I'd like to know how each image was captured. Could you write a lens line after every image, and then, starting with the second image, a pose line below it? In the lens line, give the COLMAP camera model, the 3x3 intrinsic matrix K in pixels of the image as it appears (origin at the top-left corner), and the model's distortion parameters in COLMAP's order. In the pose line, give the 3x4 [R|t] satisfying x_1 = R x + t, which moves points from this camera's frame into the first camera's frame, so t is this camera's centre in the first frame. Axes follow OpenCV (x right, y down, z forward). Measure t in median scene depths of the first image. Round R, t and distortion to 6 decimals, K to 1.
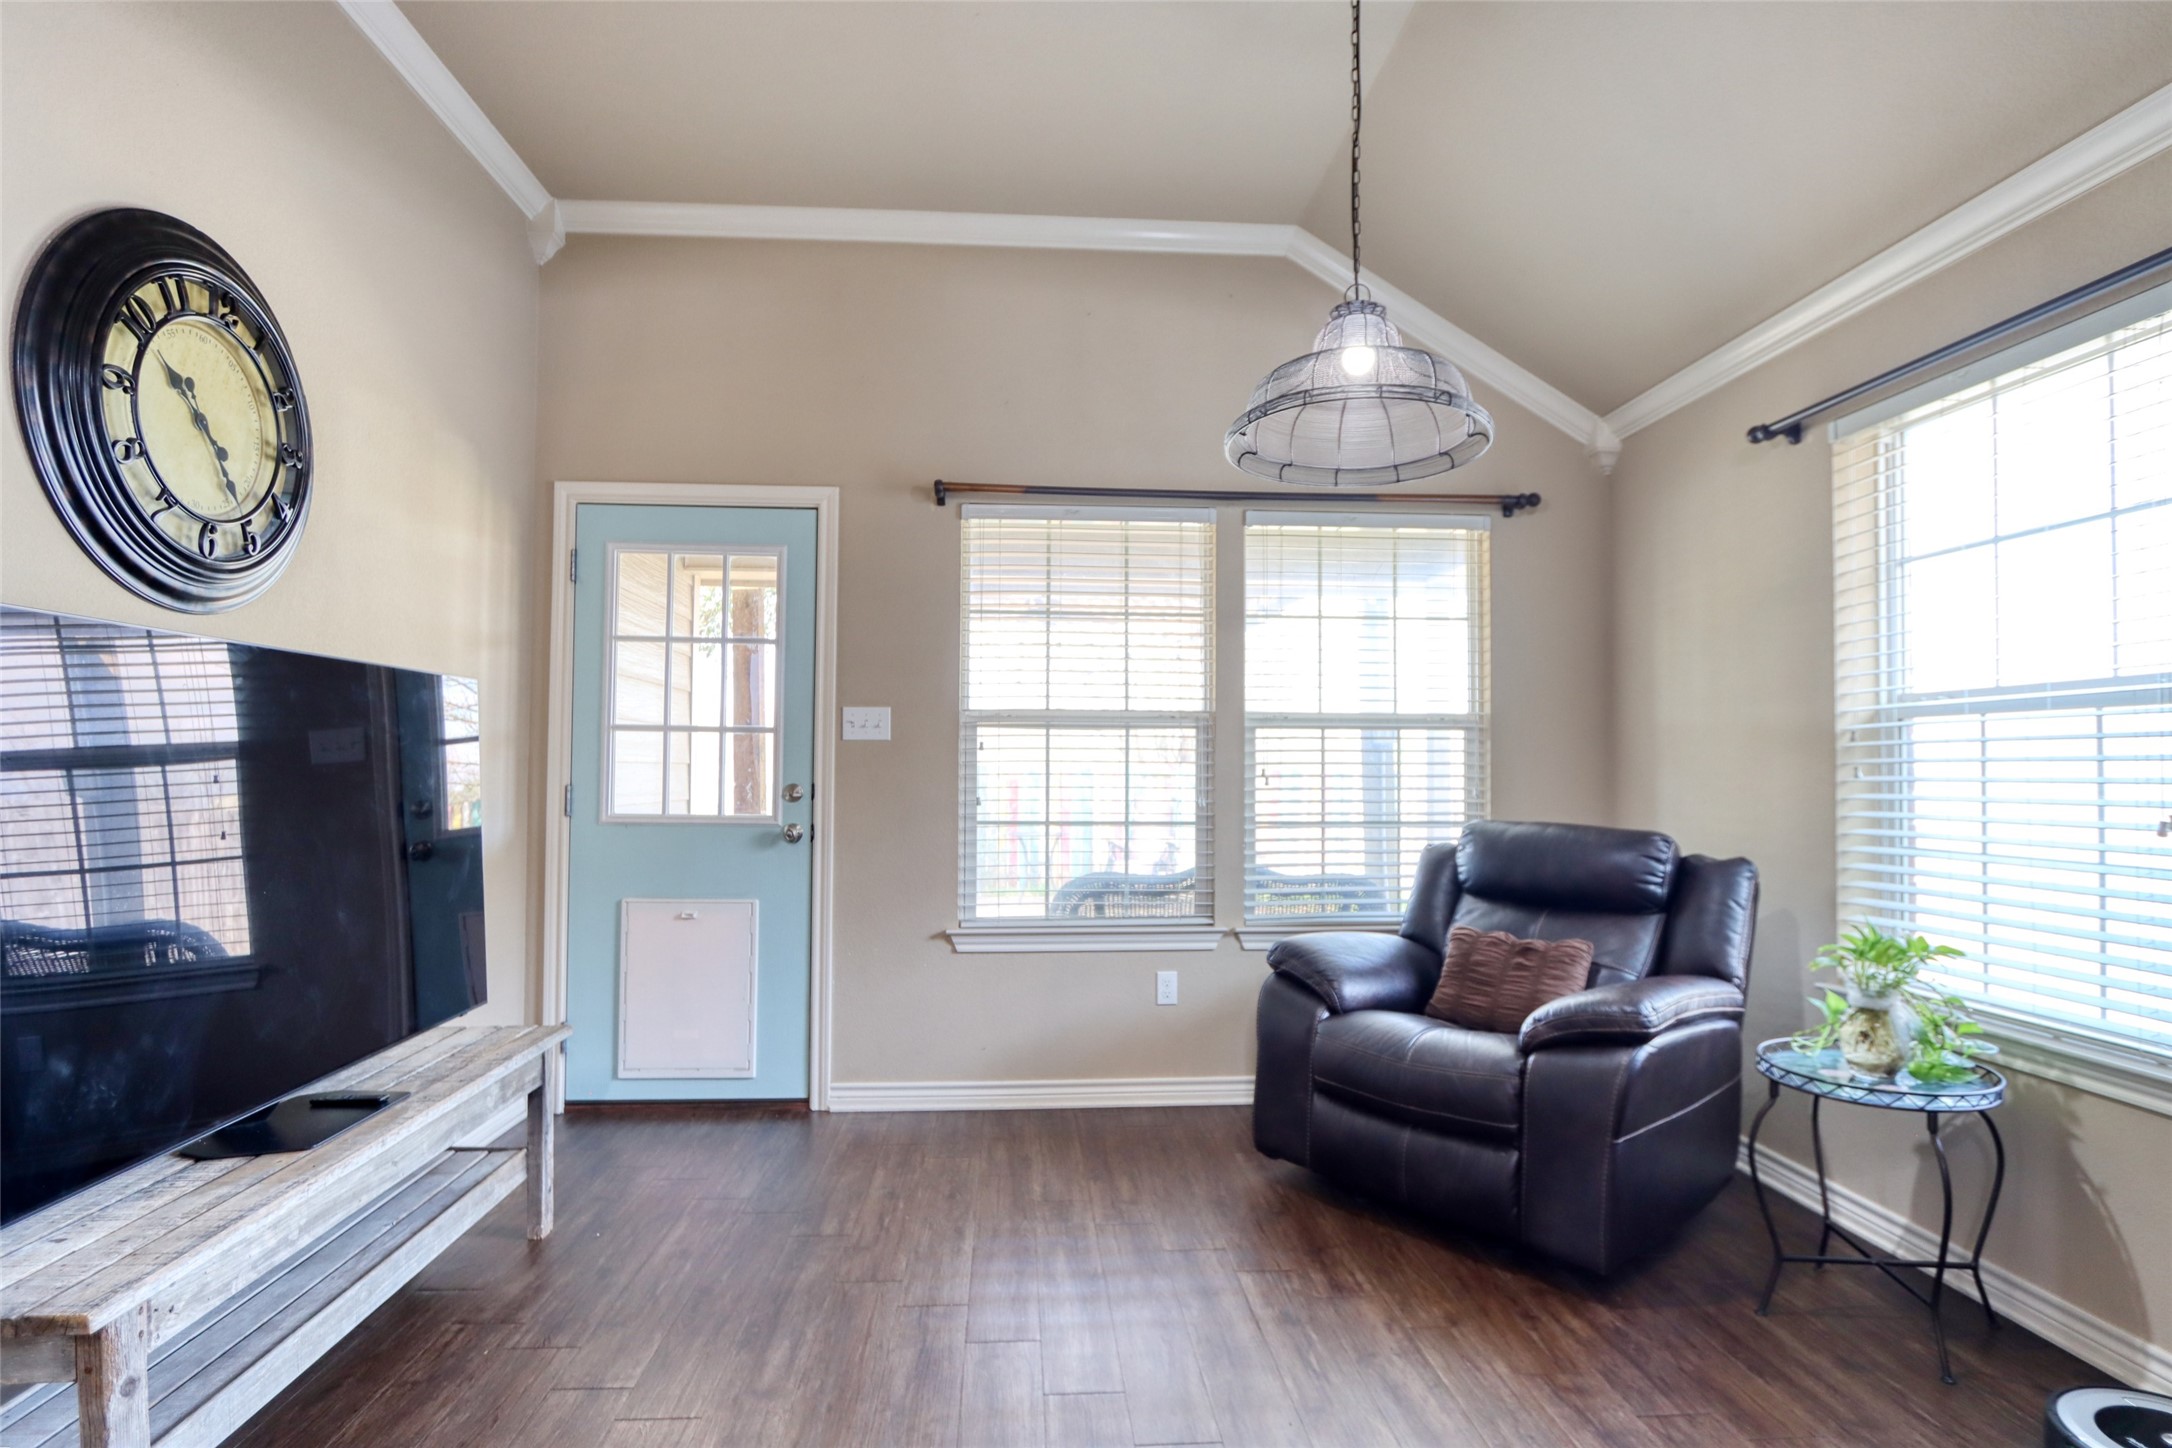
lens RADIAL K [[1092.9, 0, 1086.5], [0, 1092.9, 742.9], [0, 0, 1]] dist [-0.026935, 0.015061]
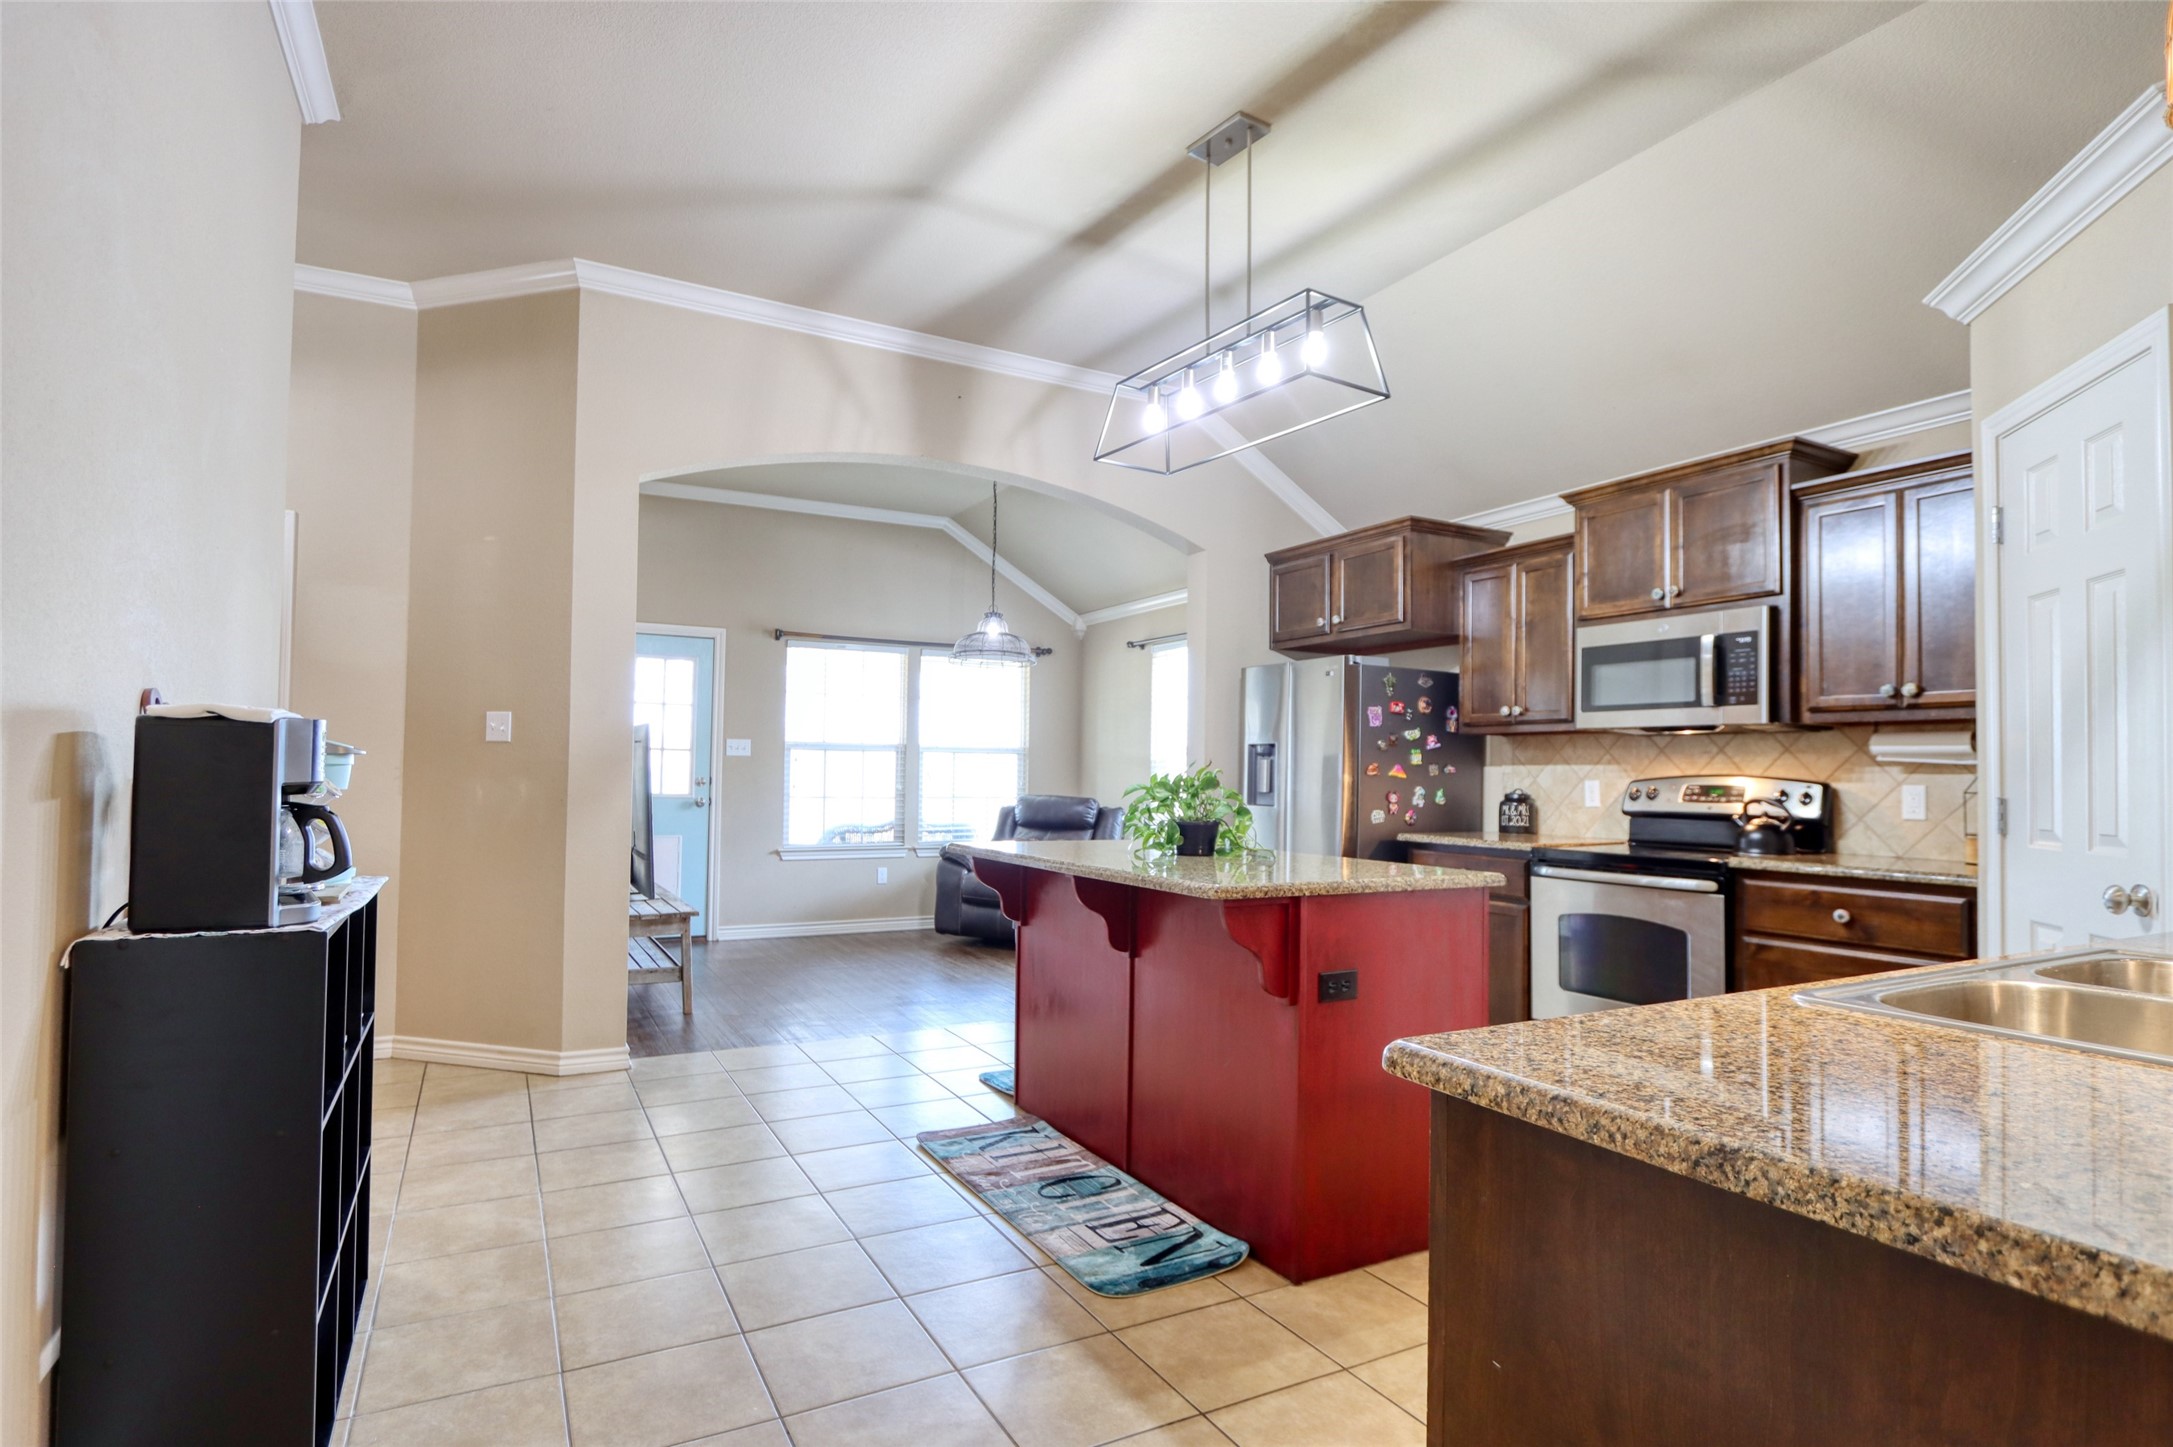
lens RADIAL K [[1111.8, 0, 1086.5], [0, 1111.8, 723.5], [0, 0, 1]] dist [0.000068, -0.000008]
pose [[0.911346, 0.023068, 0.410994, -0.478398], [-0.019375, 0.999726, -0.013150, -0.049426], [-0.411185, 0.004021, 0.911543, -1.169639]]
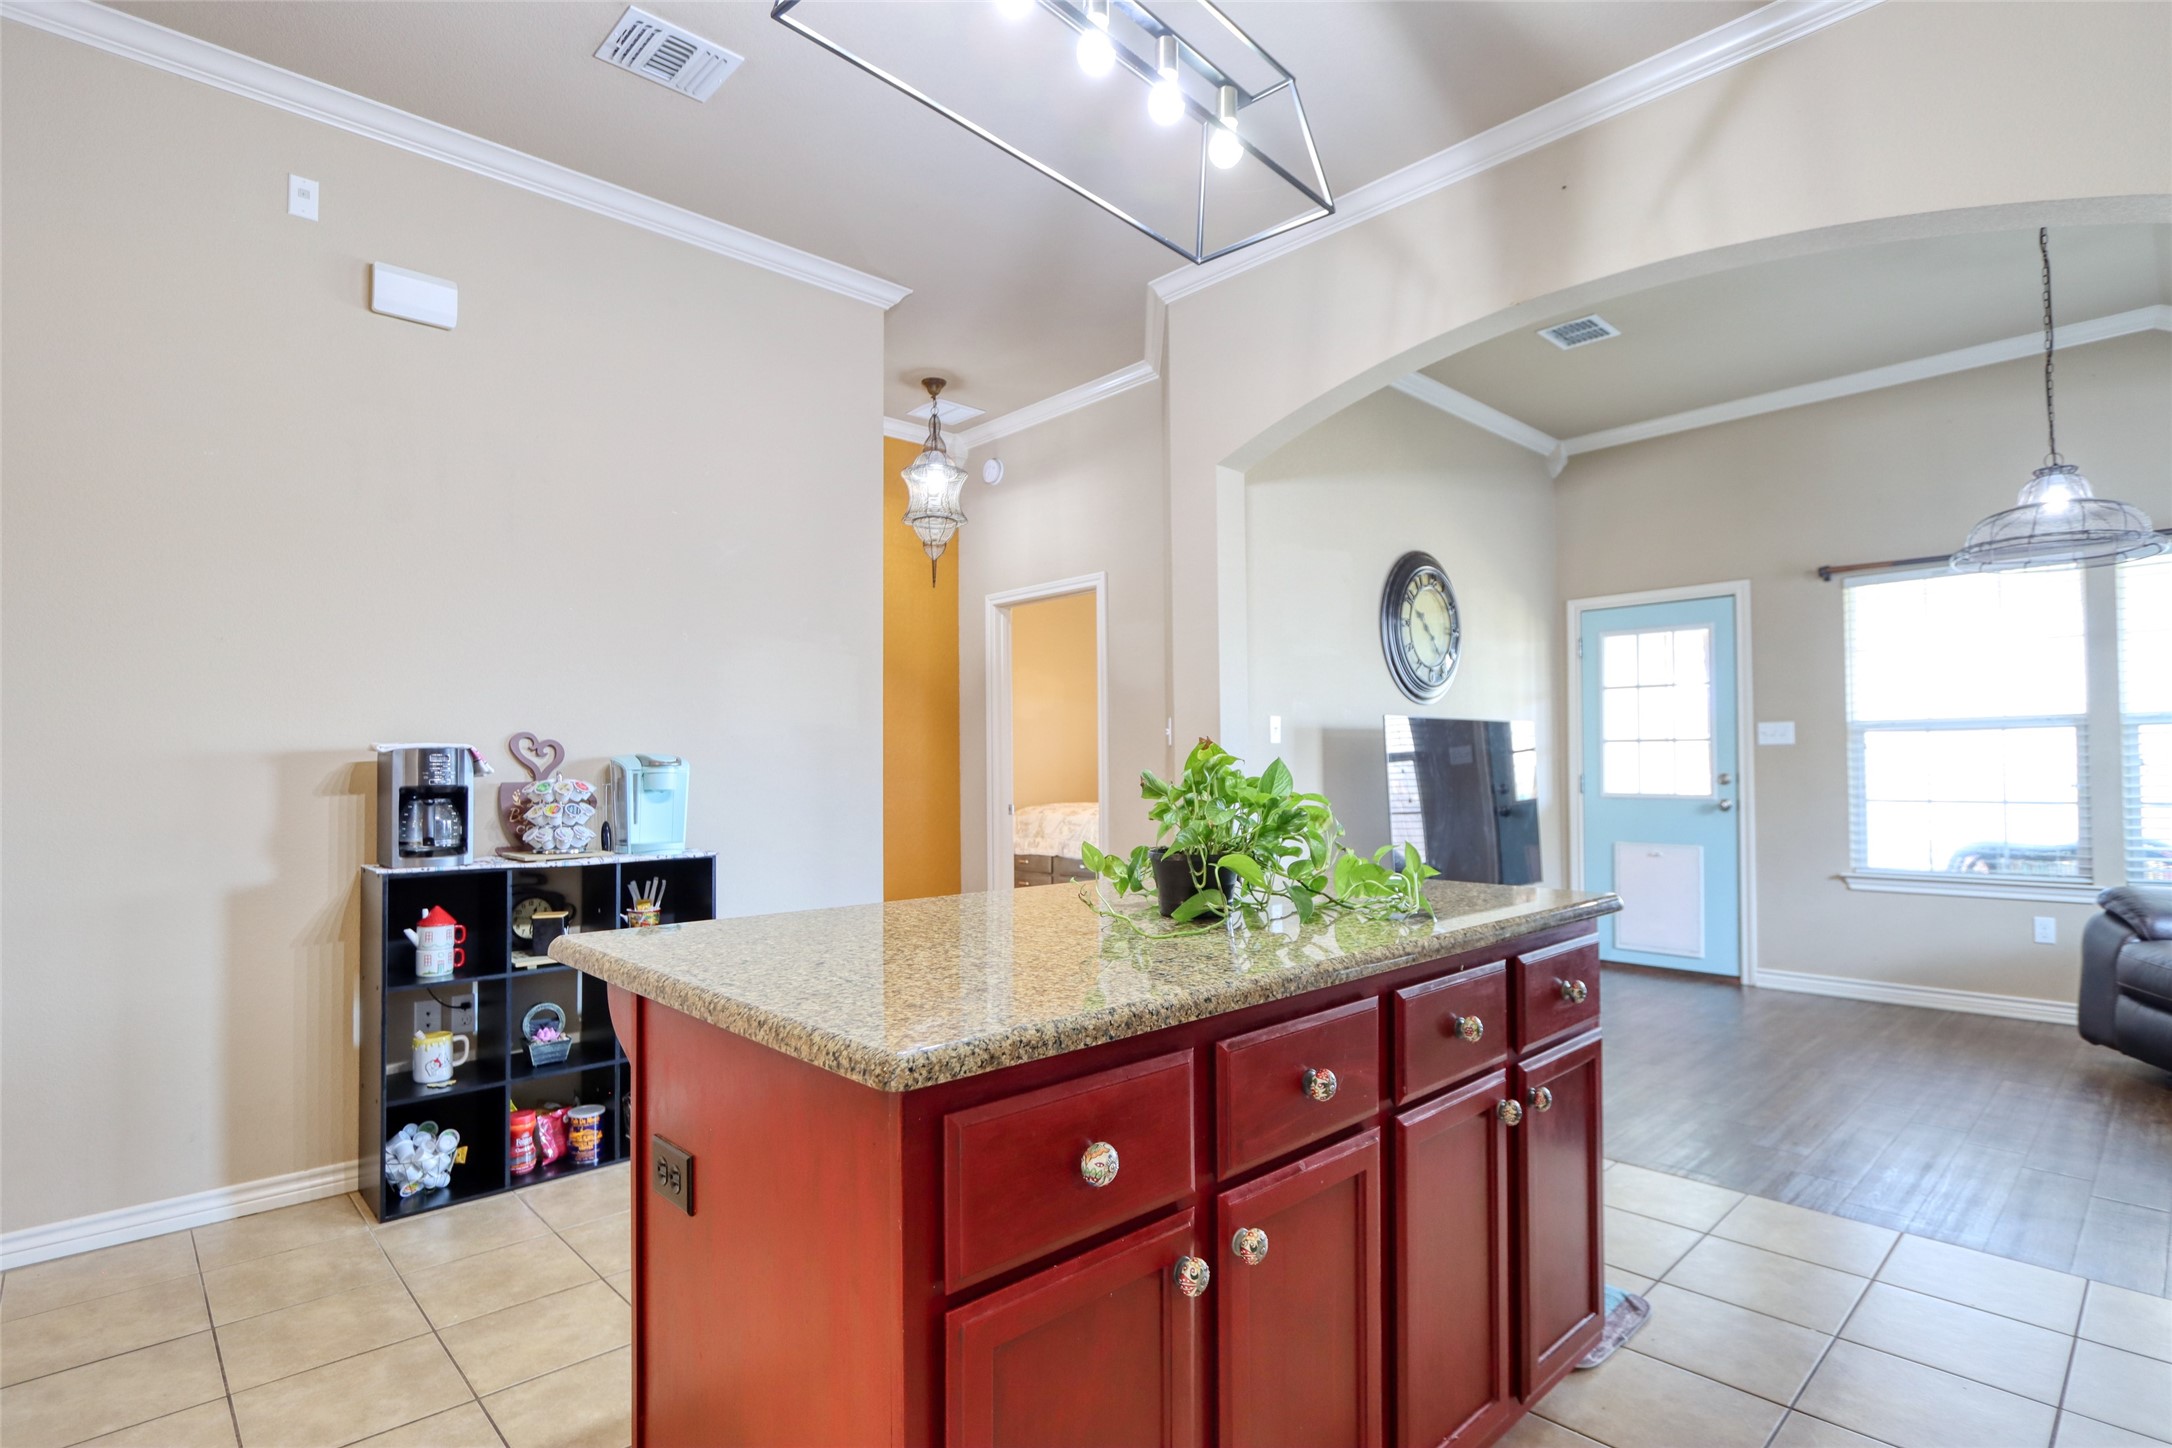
lens RADIAL K [[1092.9, 0, 1086.5], [0, 1092.9, 742.9], [0, 0, 1]] dist [-0.026935, 0.015061]
pose [[0.636379, -0.028081, -0.770866, 0.362228], [0.030434, 0.999473, -0.011284, -0.017292], [0.770776, -0.016280, 0.636898, -0.718415]]
